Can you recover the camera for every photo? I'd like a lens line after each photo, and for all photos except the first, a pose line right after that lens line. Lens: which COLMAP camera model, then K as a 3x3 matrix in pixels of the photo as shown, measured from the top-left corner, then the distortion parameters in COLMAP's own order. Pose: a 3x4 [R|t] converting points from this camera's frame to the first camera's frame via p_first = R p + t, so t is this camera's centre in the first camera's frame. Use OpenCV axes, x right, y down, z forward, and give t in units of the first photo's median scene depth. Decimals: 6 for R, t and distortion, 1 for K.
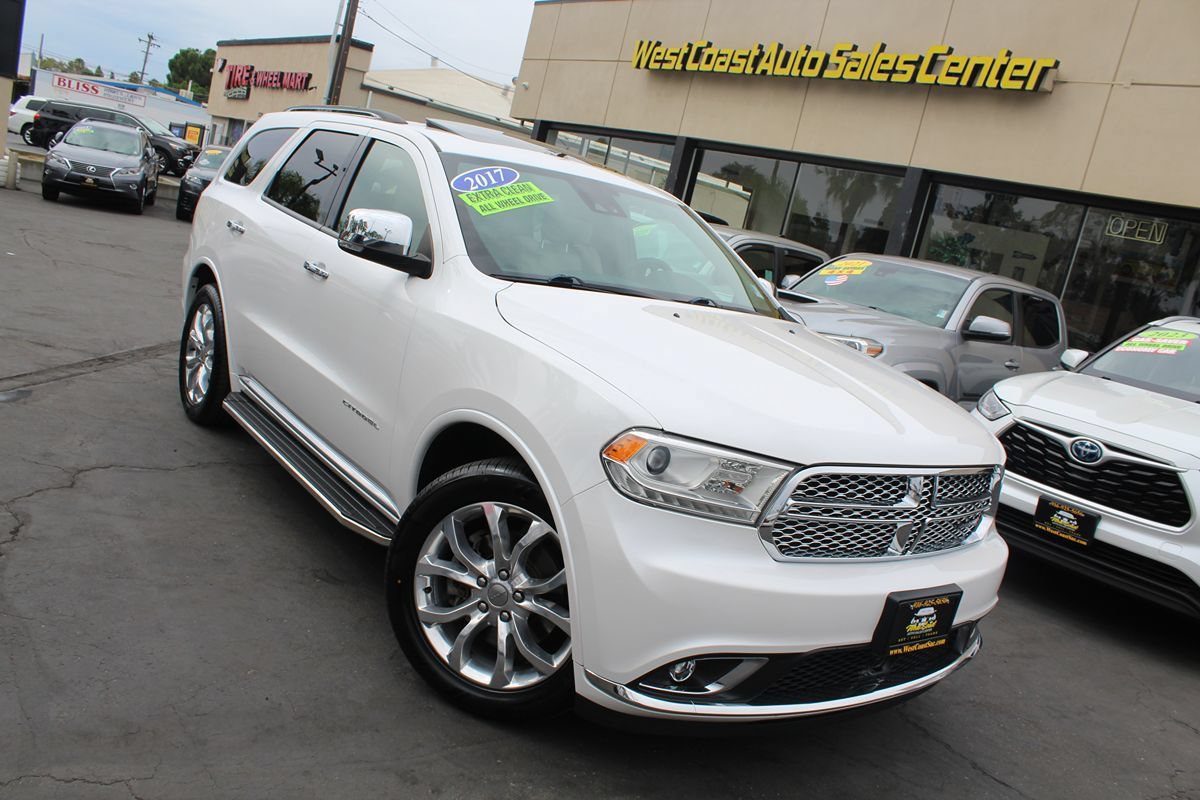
lens RADIAL K [[986.1, 0, 600.0], [0, 986.1, 400.0], [0, 0, 1]] dist [-0.163478, 0.141809]
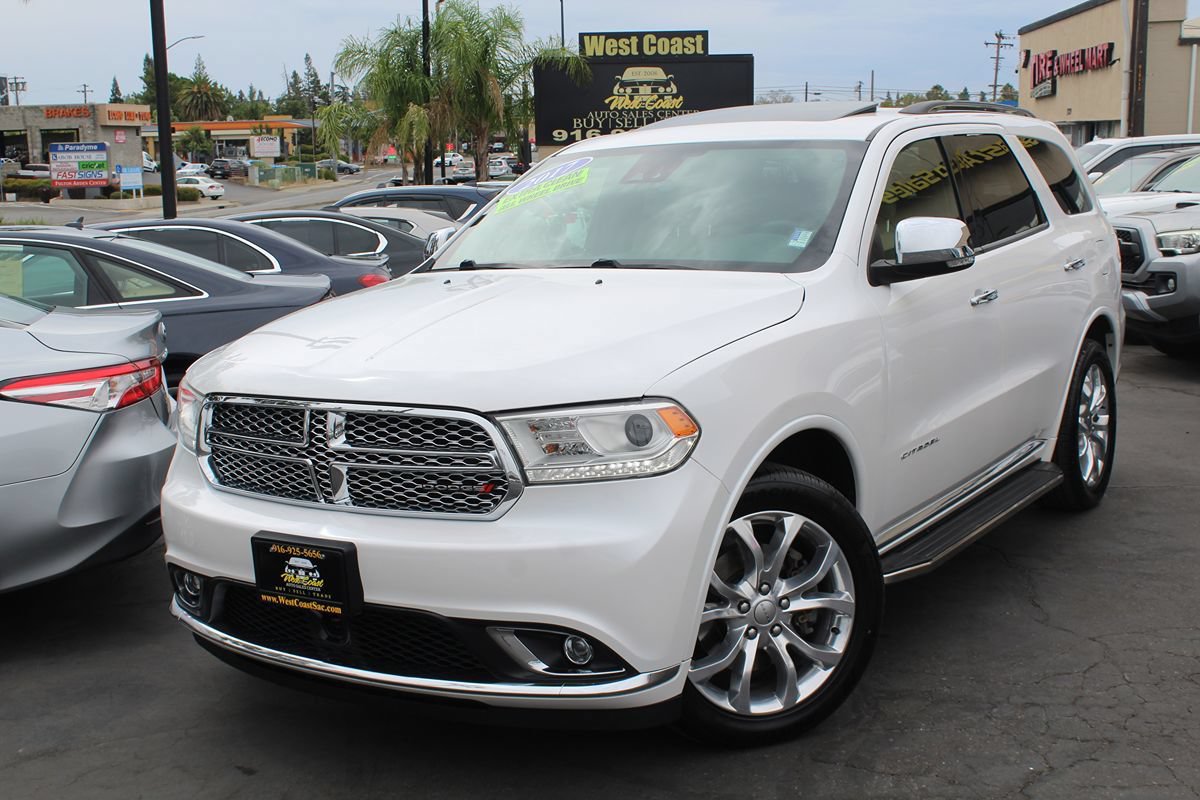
lens RADIAL K [[1442.9, 0, 606.2], [0, 1442.9, 408.4], [0, 0, 1]] dist [-0.110066, 0.160713]
pose [[0.720013, -0.118252, -0.683812, 0.744500], [0.060954, 0.992343, -0.107426, 0.199562], [0.691279, 0.035667, 0.721707, -0.325745]]
